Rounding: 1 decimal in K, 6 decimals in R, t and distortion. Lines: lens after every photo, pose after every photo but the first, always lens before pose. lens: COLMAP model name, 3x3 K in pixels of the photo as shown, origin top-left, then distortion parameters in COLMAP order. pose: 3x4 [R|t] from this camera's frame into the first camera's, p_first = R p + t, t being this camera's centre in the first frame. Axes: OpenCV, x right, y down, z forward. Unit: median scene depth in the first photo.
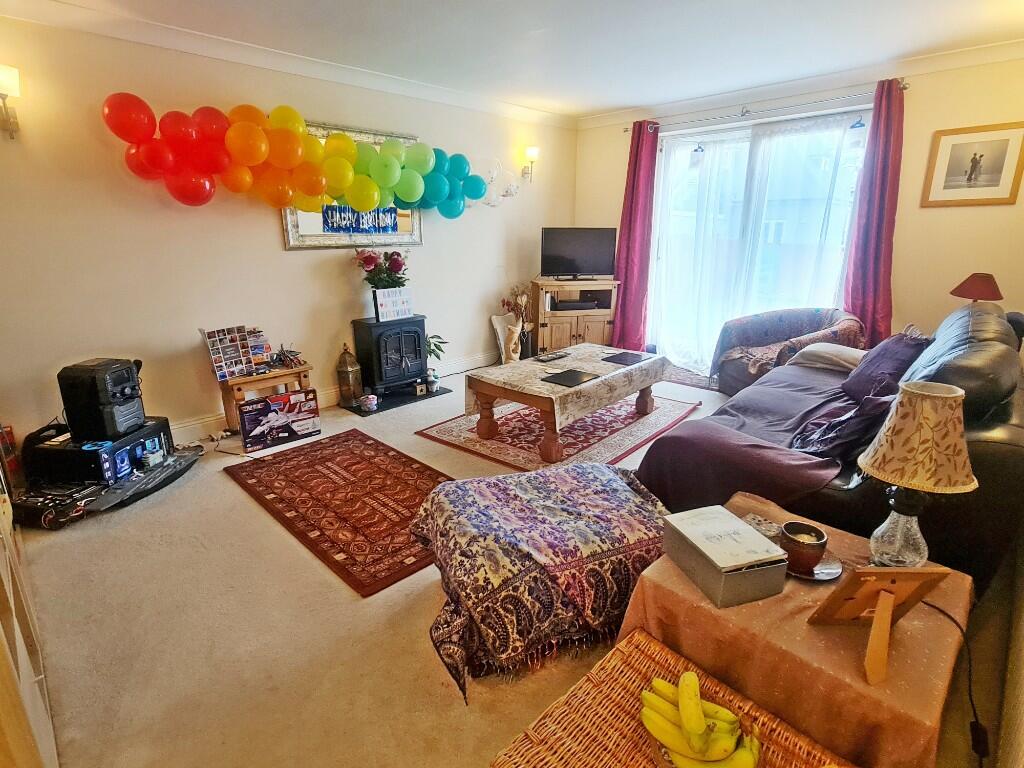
lens RADIAL K [[527.9, 0, 511.8], [0, 527.9, 383.3], [0, 0, 1]] dist [-0.001658, 0.000045]
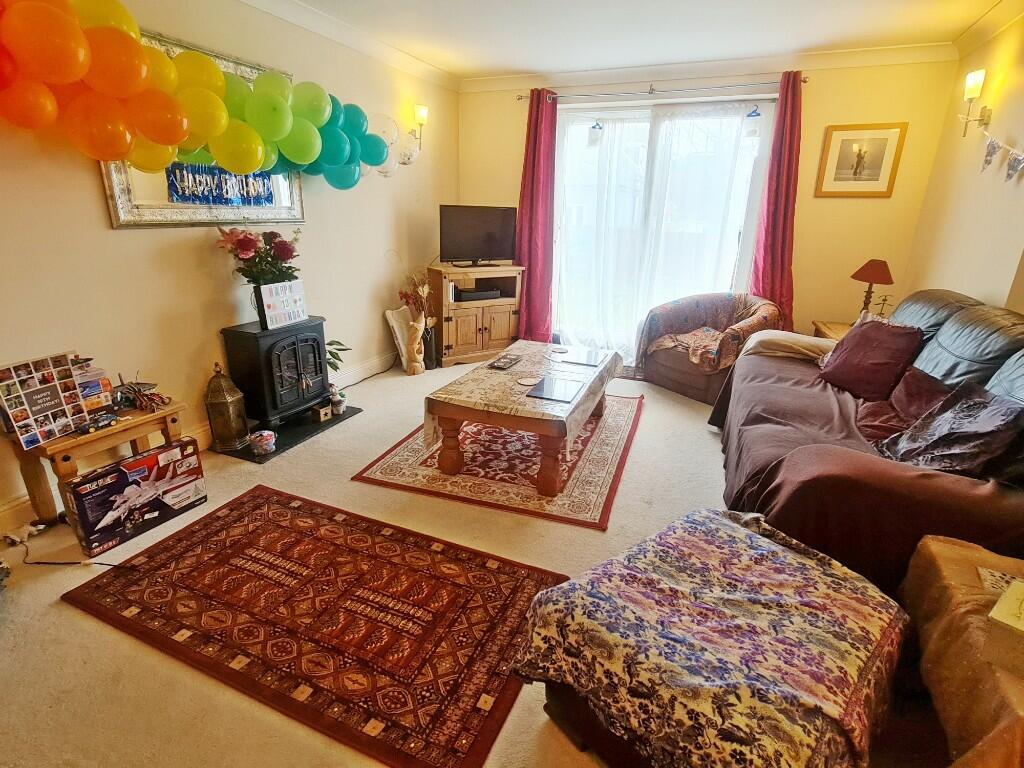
lens RADIAL K [[527.9, 0, 516.7], [0, 527.9, 381.6], [0, 0, 1]] dist [-0.001658, 0.000045]
pose [[0.930172, -0.087454, 0.356557, -0.211930], [0.074931, 0.995993, 0.048815, -0.059219], [-0.359397, -0.018689, 0.932998, 0.215177]]
